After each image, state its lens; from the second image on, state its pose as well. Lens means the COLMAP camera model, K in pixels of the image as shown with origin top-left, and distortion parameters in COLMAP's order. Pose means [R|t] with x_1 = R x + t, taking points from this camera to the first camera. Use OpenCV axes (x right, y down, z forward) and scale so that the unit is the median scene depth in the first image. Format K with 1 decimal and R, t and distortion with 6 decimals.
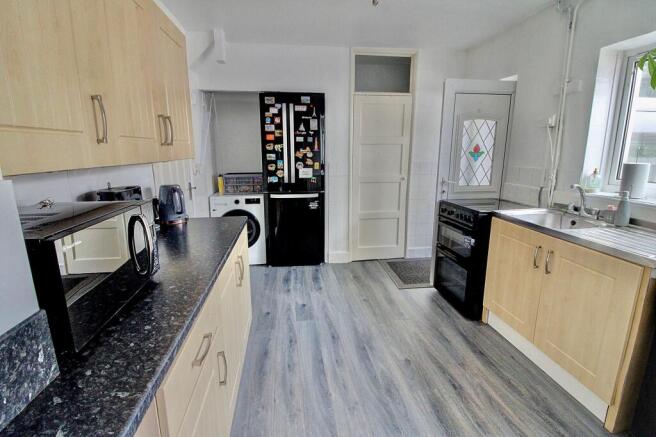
lens RADIAL K [[308.7, 0, 327.9], [0, 308.7, 215.3], [0, 0, 1]] dist [-0.014020, -0.001795]
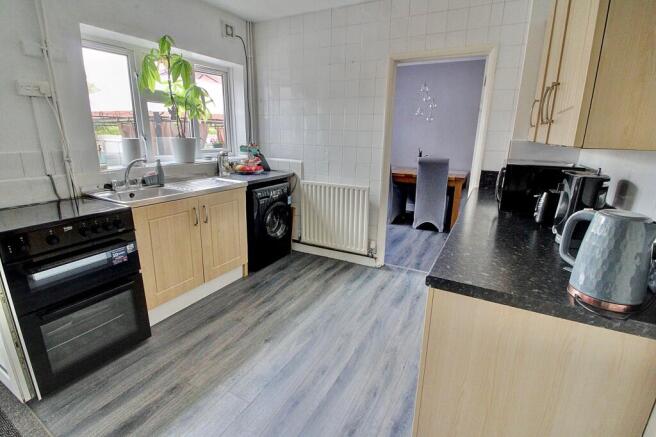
lens RADIAL K [[308.7, 0, 326.1], [0, 308.7, 216.3], [0, 0, 1]] dist [-0.014020, -0.001795]
pose [[-0.805858, -0.159732, 0.570156, -0.431701], [0.111657, 0.904654, 0.411260, -0.306729], [-0.581486, 0.395079, -0.711187, 1.537093]]
